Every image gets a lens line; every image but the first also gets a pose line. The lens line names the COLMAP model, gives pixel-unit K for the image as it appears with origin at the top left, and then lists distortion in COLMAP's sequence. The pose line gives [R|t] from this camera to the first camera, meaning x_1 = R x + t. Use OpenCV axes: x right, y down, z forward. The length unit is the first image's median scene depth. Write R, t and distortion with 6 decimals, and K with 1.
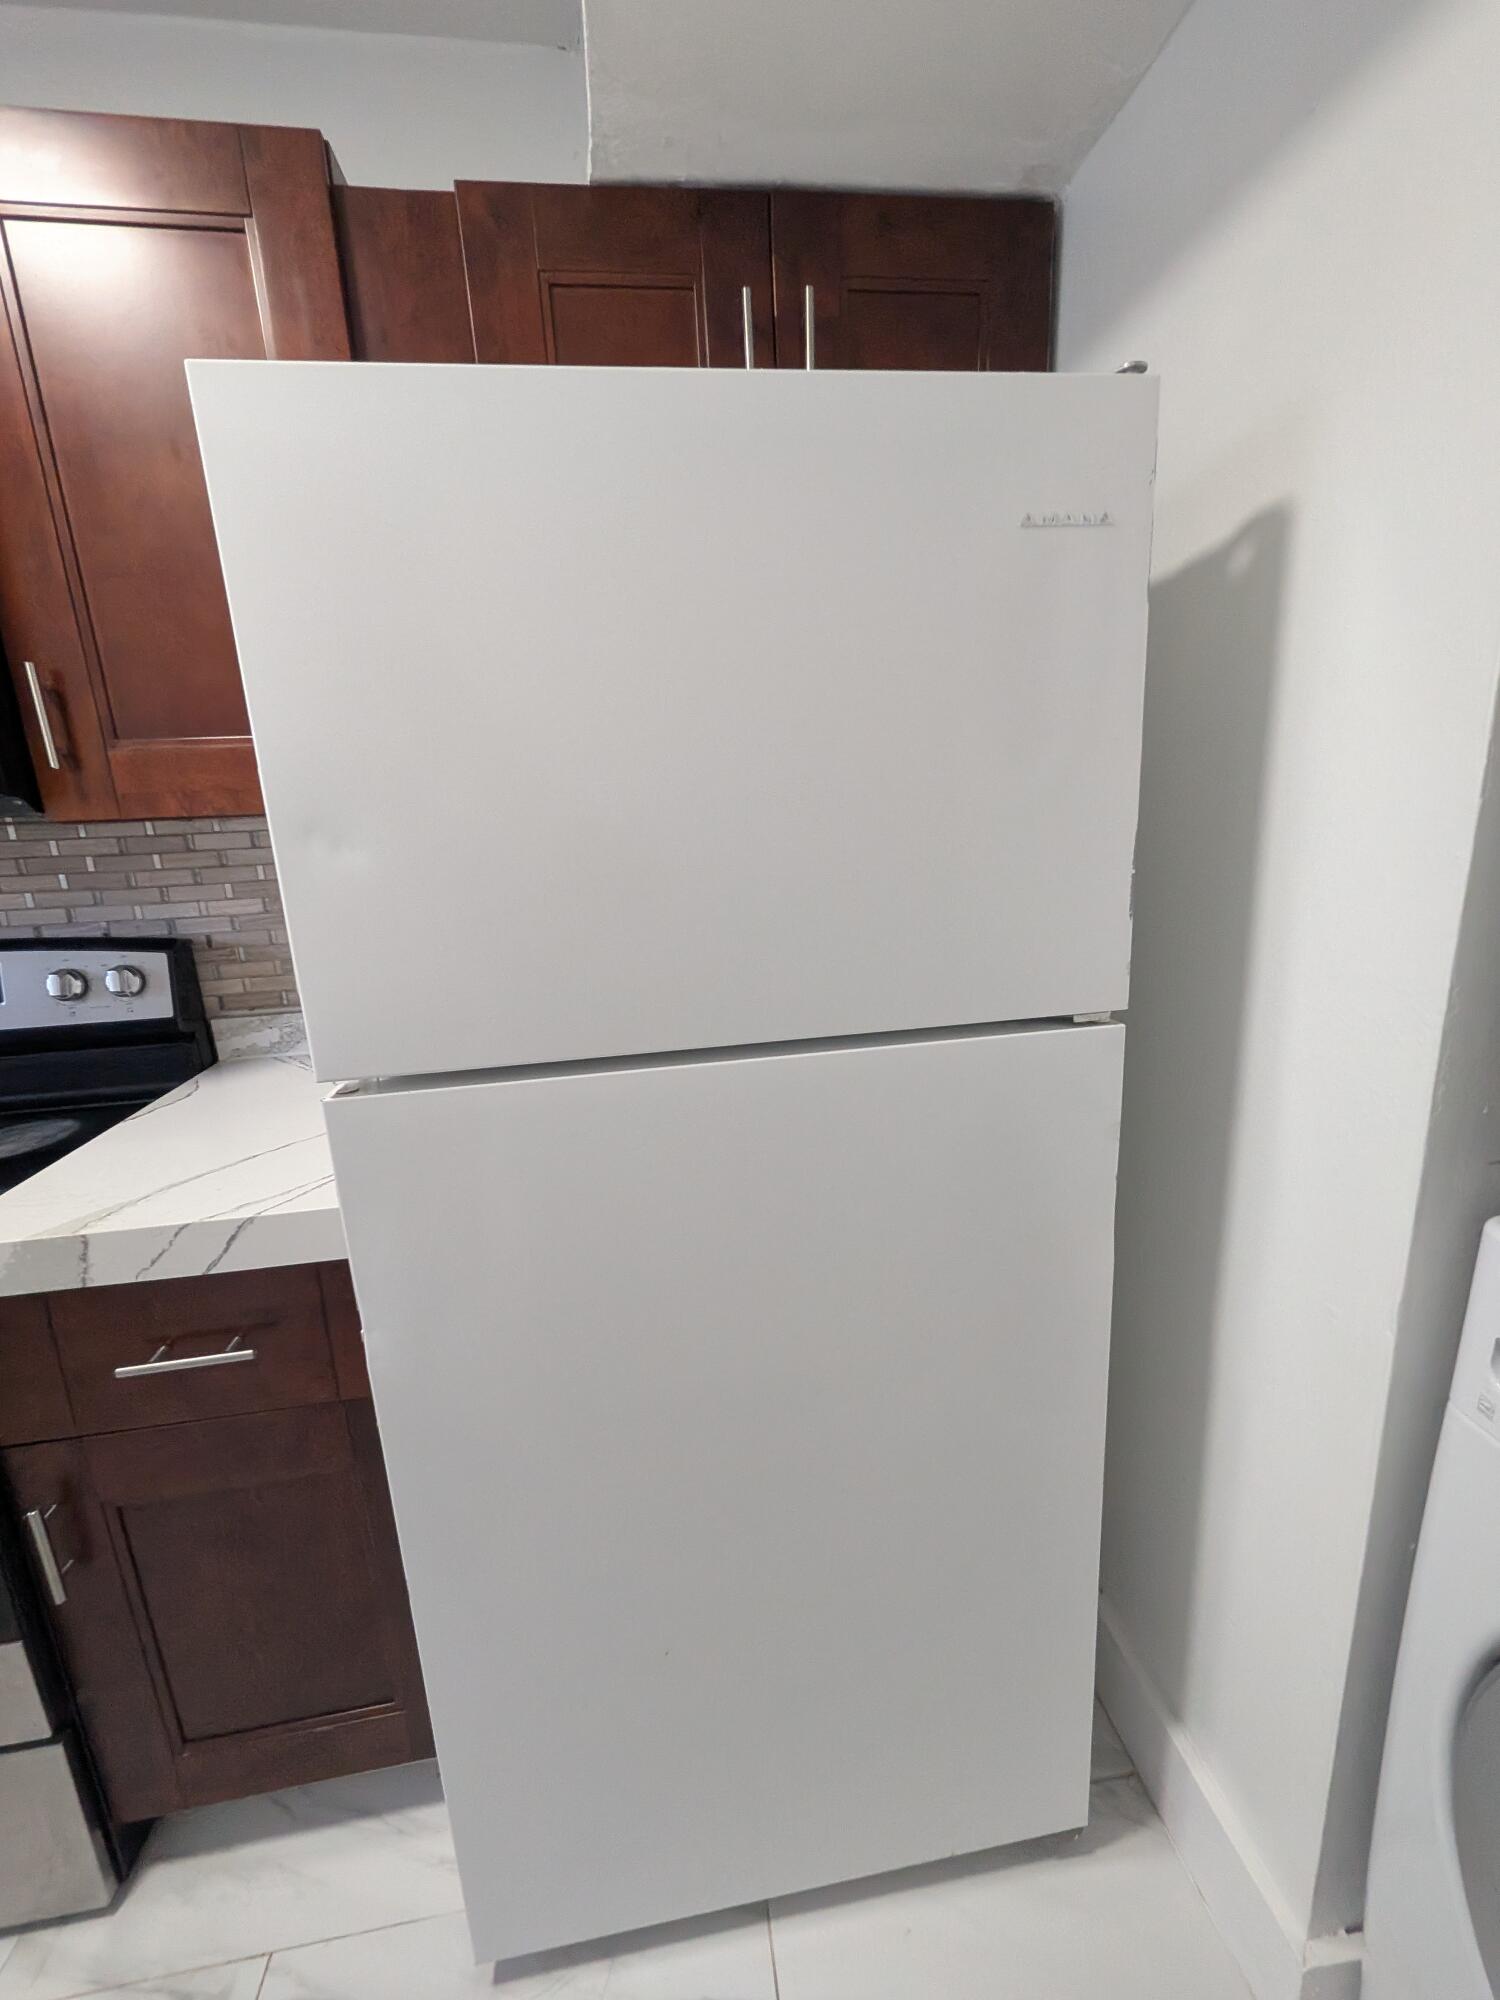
lens RADIAL K [[808.2, 0, 750.0], [0, 808.2, 1000.0], [0, 0, 1]] dist [-0.000225, -0.000070]
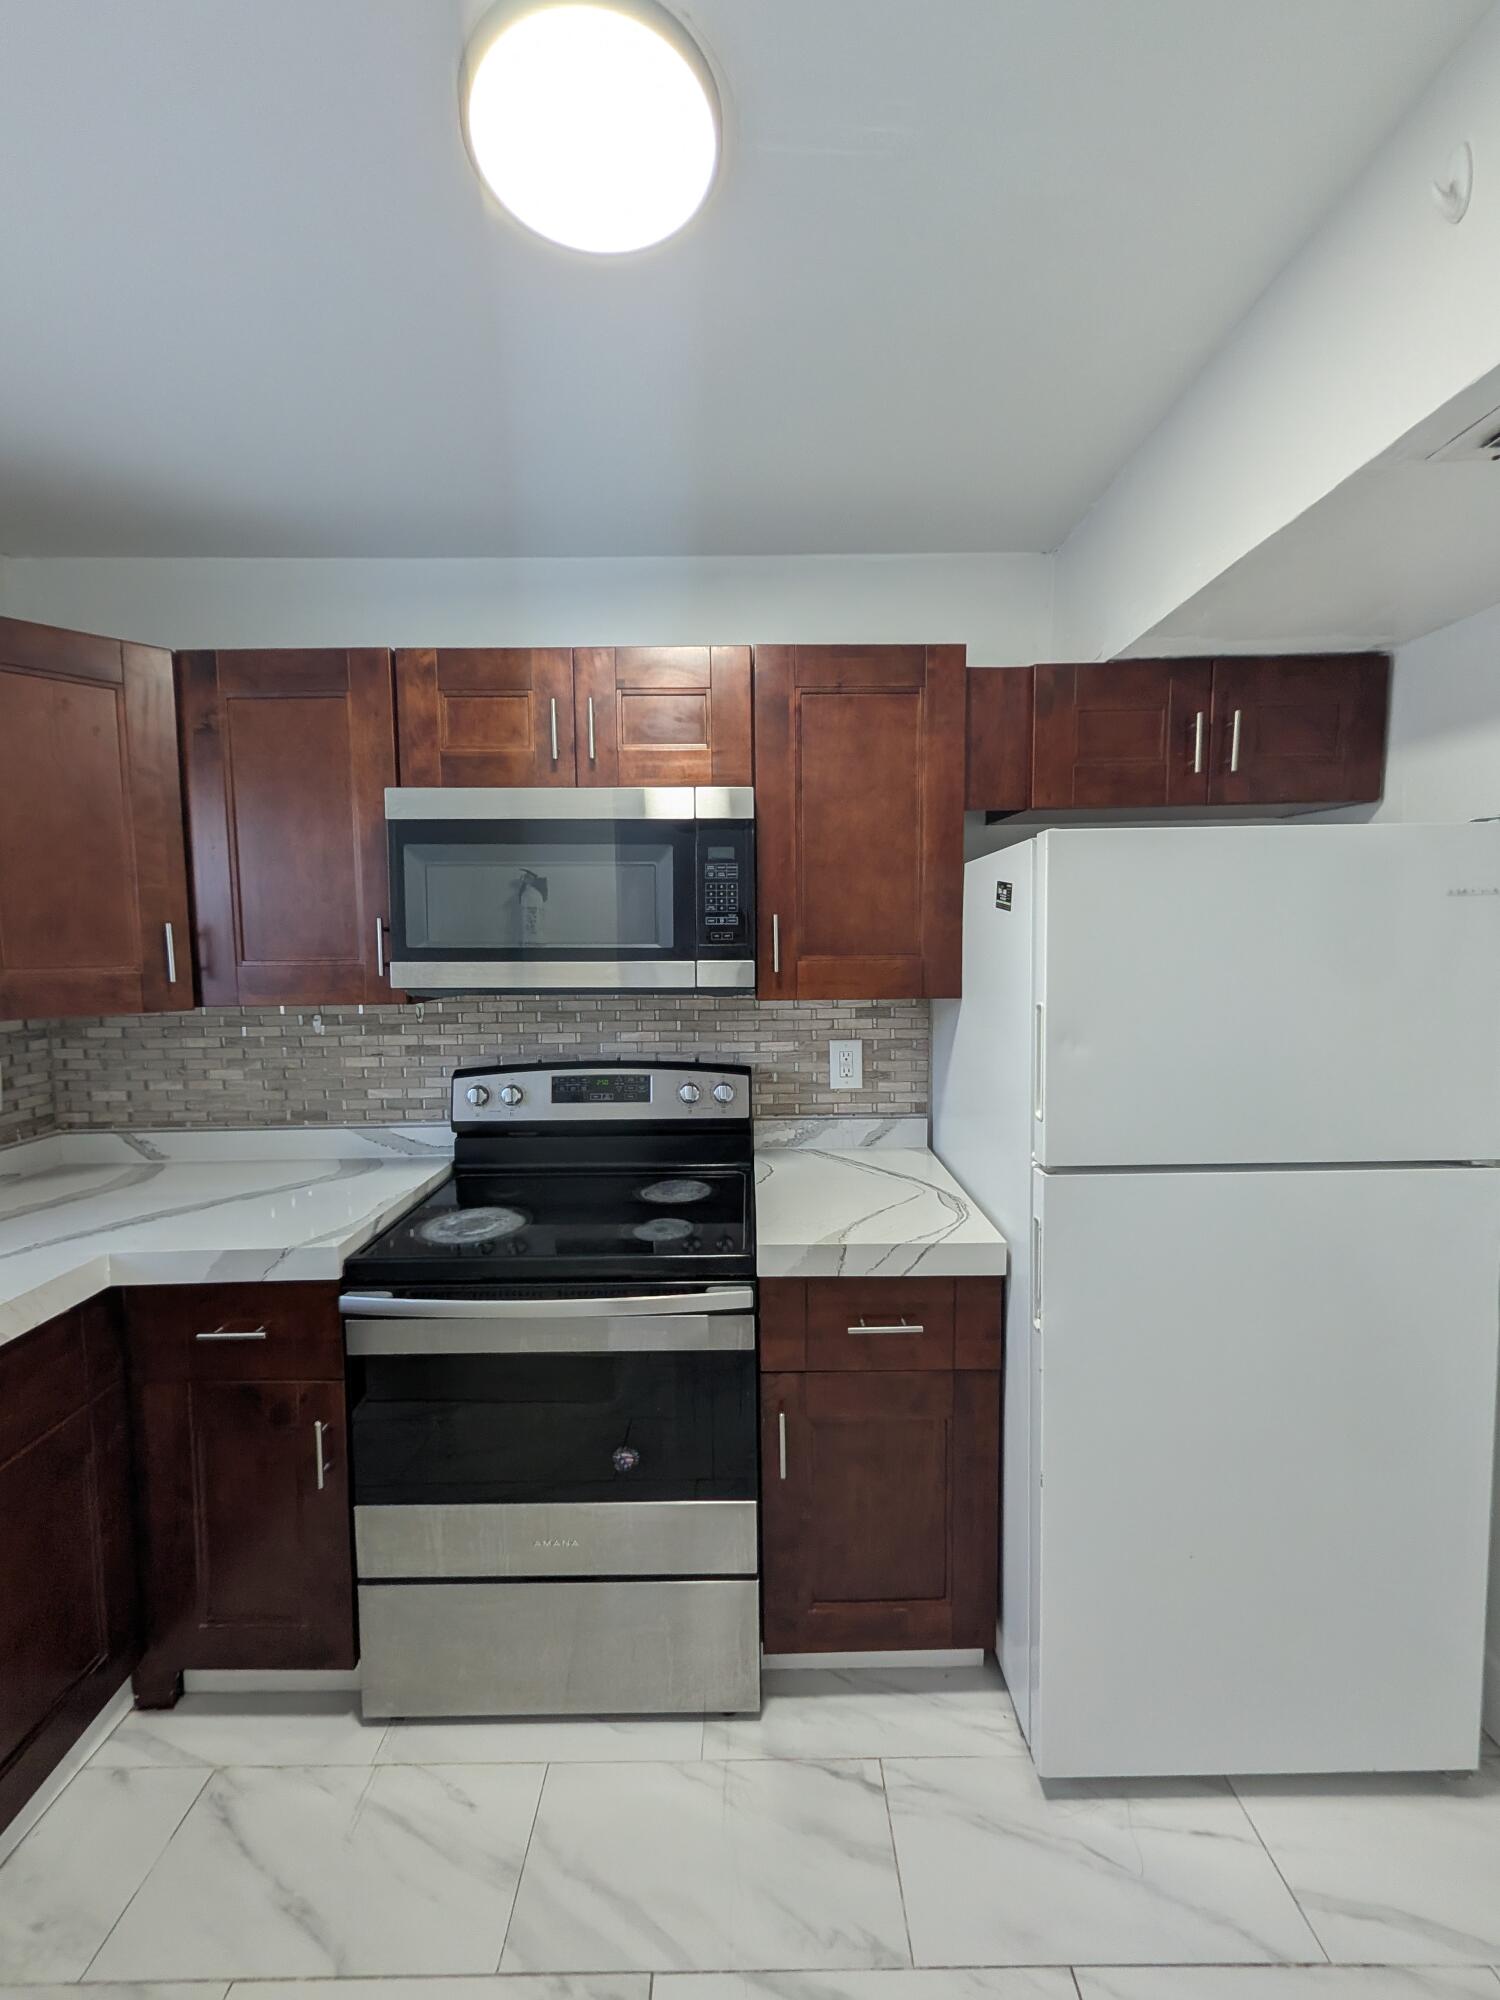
lens RADIAL K [[795.9, 0, 750.0], [0, 795.9, 1000.0], [0, 0, 1]] dist [-0.000752, -0.000491]
pose [[0.988491, 0.048296, -0.143366, -0.674622], [-0.069475, 0.986752, -0.146610, 0.028876], [0.134385, 0.154883, 0.978750, -0.678262]]
